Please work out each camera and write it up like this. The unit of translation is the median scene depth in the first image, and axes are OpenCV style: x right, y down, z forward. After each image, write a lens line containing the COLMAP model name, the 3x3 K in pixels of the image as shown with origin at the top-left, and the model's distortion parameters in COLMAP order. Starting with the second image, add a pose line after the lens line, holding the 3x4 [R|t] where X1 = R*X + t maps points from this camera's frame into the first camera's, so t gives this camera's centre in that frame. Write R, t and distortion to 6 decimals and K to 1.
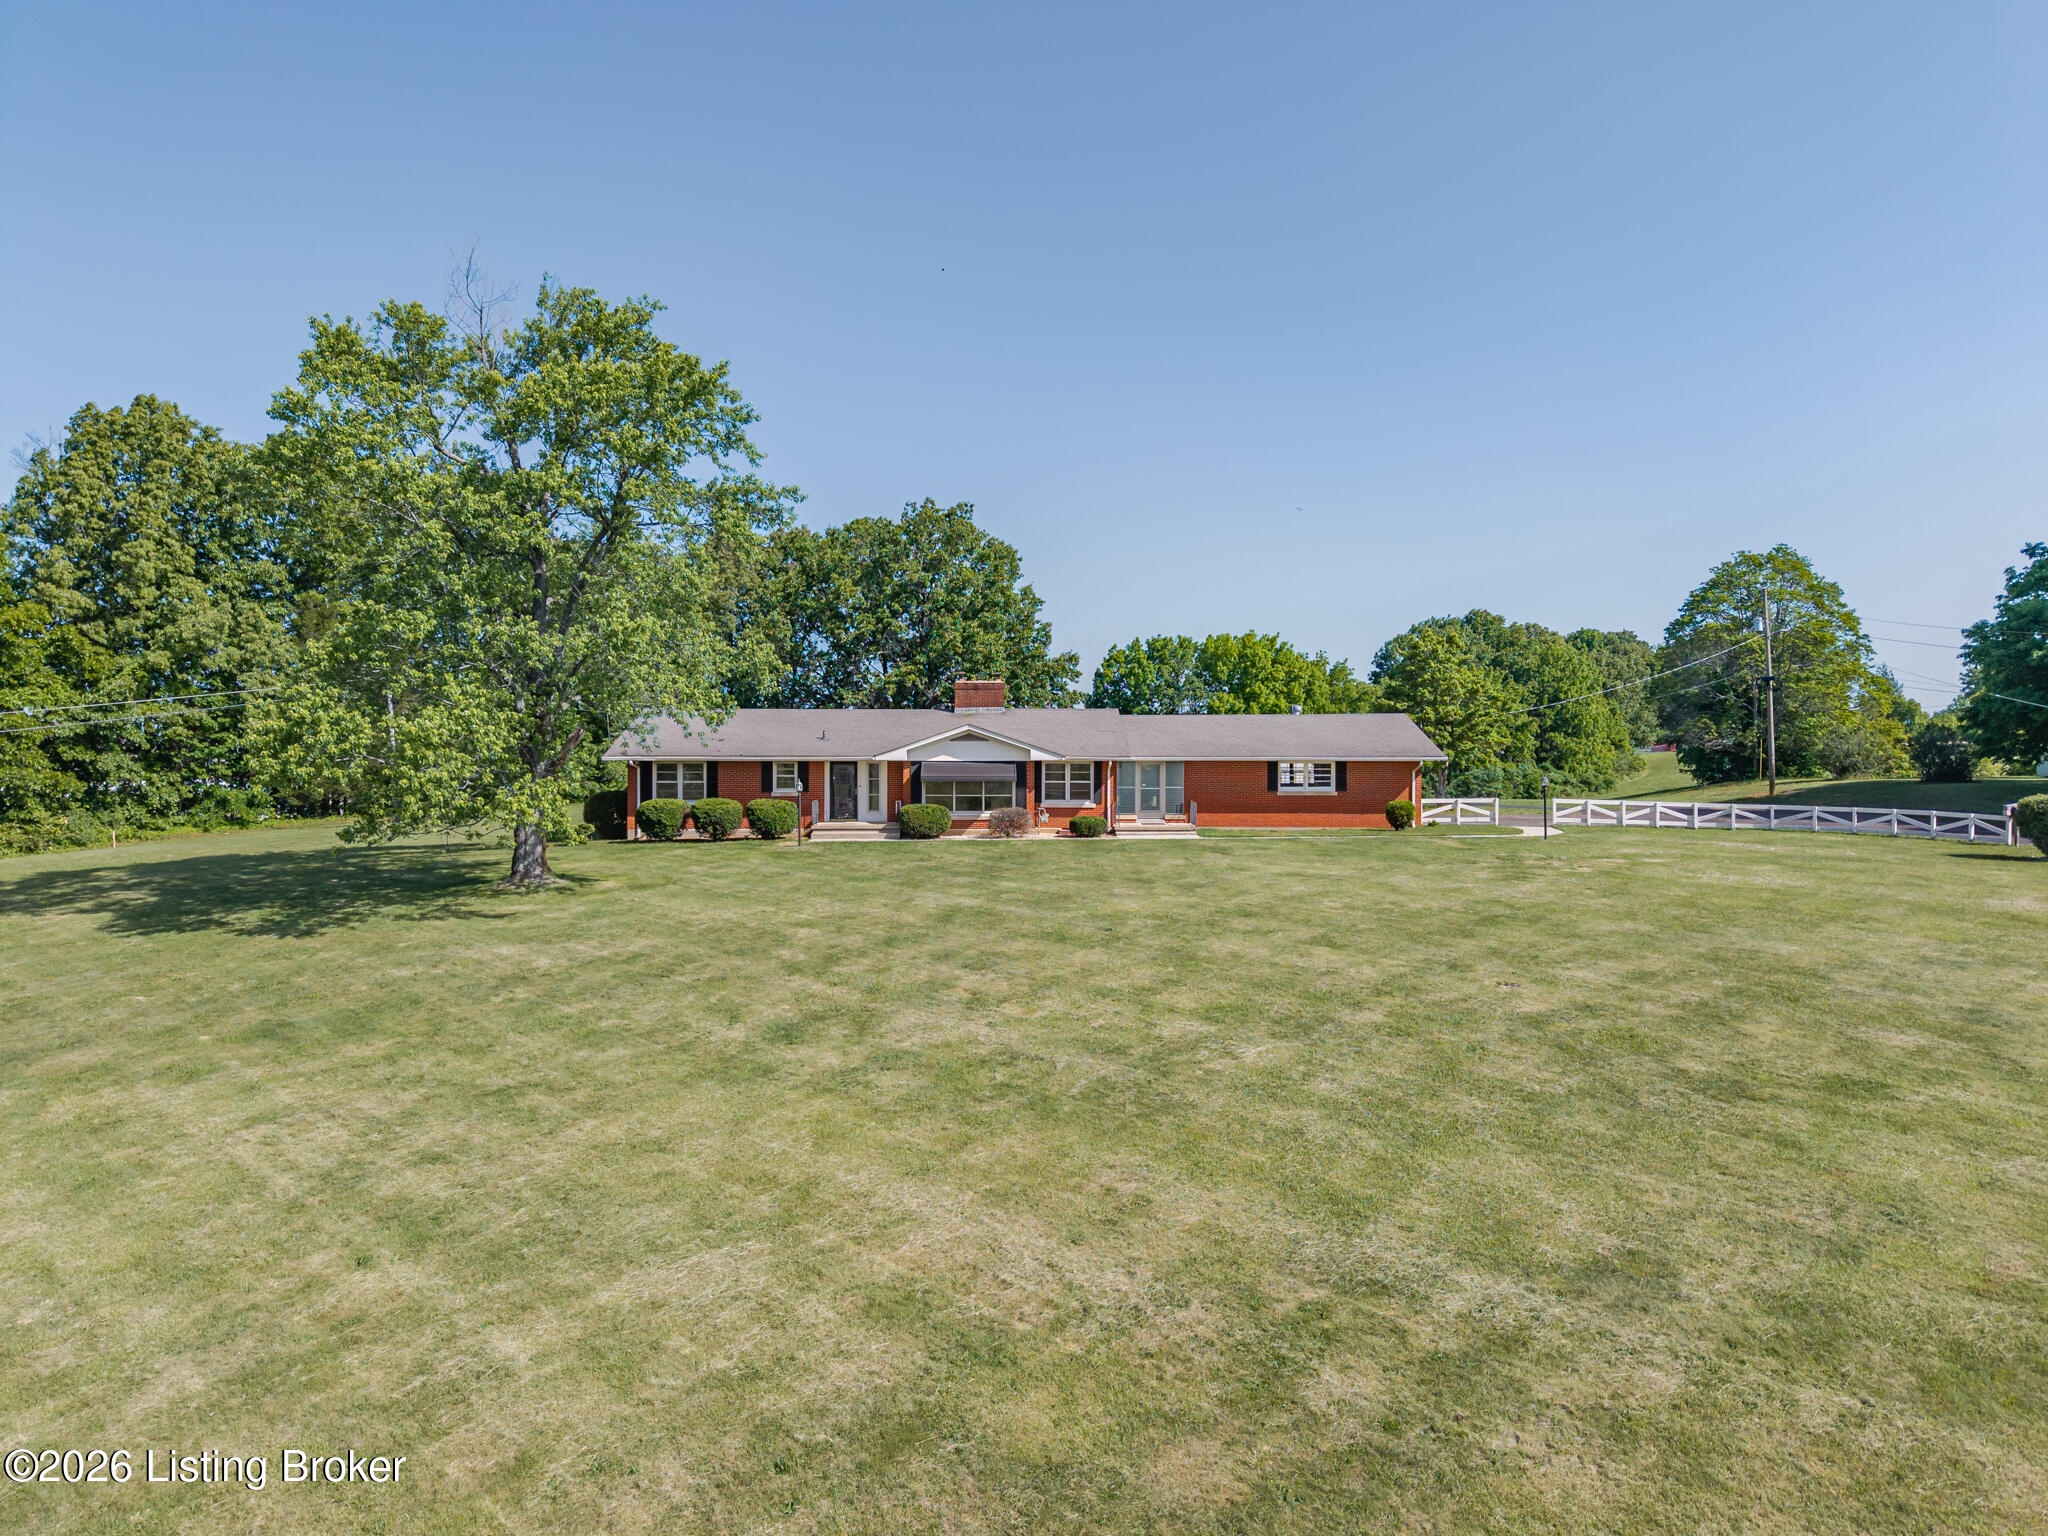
lens RADIAL K [[1378.3, 0, 1024.0], [0, 1378.3, 768.0], [0, 0, 1]] dist [0.007590, -0.005995]
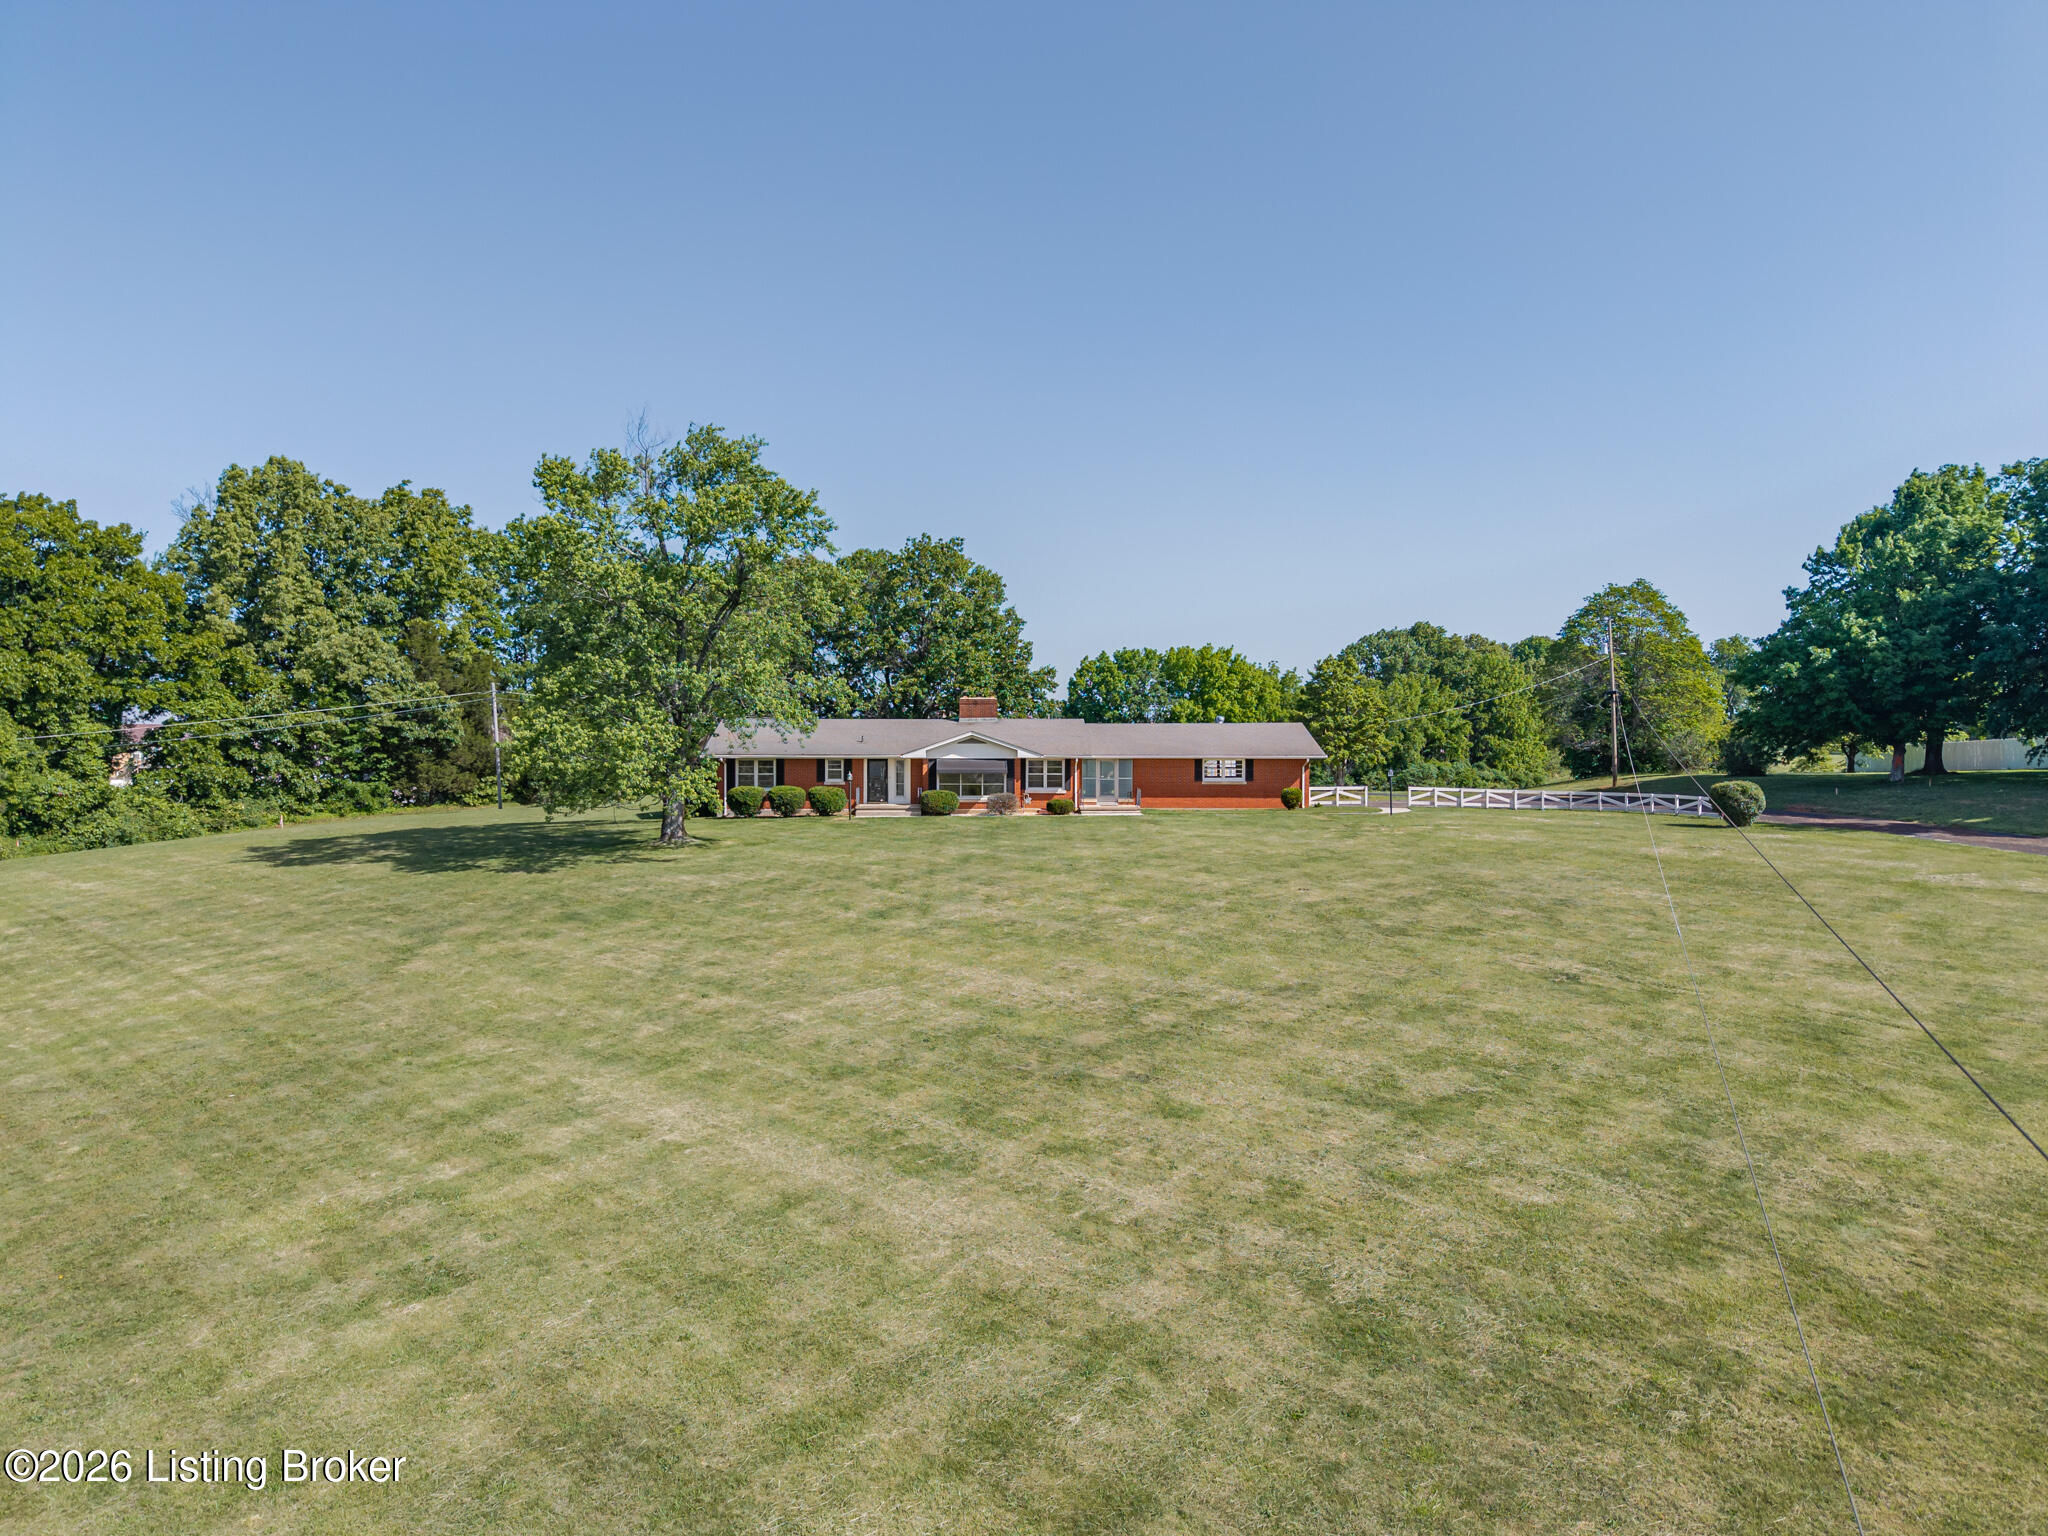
lens RADIAL K [[1378.3, 0, 1024.0], [0, 1378.3, 768.0], [0, 0, 1]] dist [0.007590, -0.005995]
pose [[0.999891, 0.000132, 0.014751, -0.008717], [-0.000133, 1.000000, 0.000060, 0.004191], [-0.014751, -0.000062, 0.999891, -0.342296]]
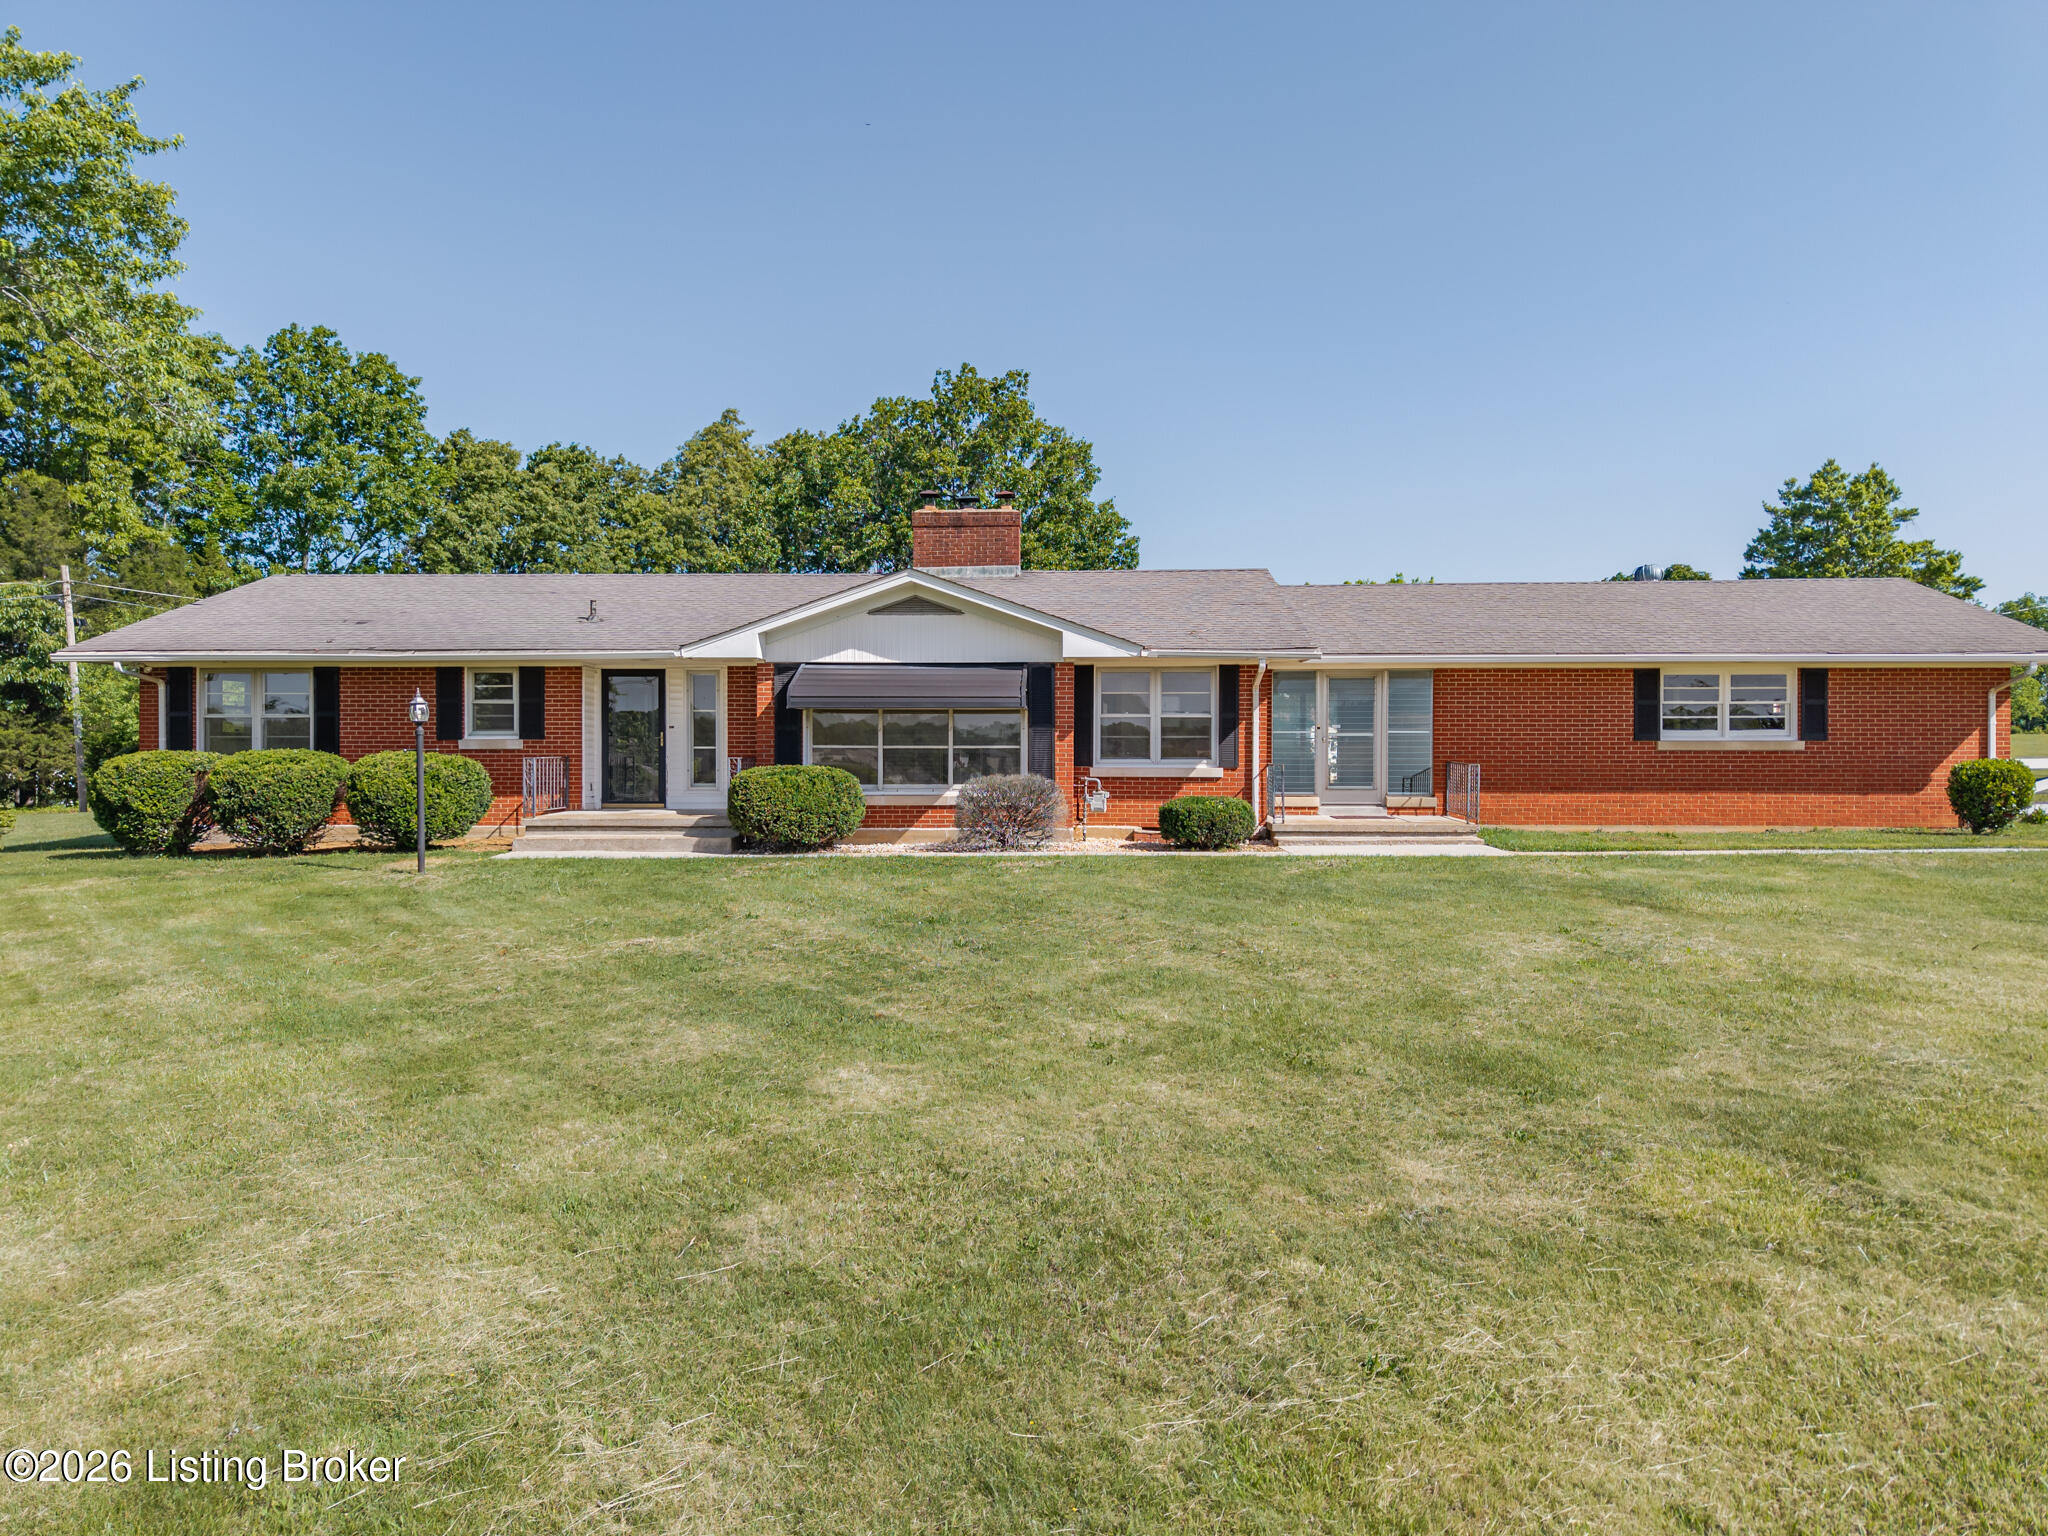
lens RADIAL K [[1403.7, 0, 1033.3], [0, 1403.7, 741.9], [0, 0, 1]] dist [0.000148, -0.002136]
pose [[0.998074, -0.000844, -0.062032, 0.021219], [-0.000210, 0.999856, -0.016980, 0.025353], [0.062037, 0.016960, 0.997930, 0.575730]]
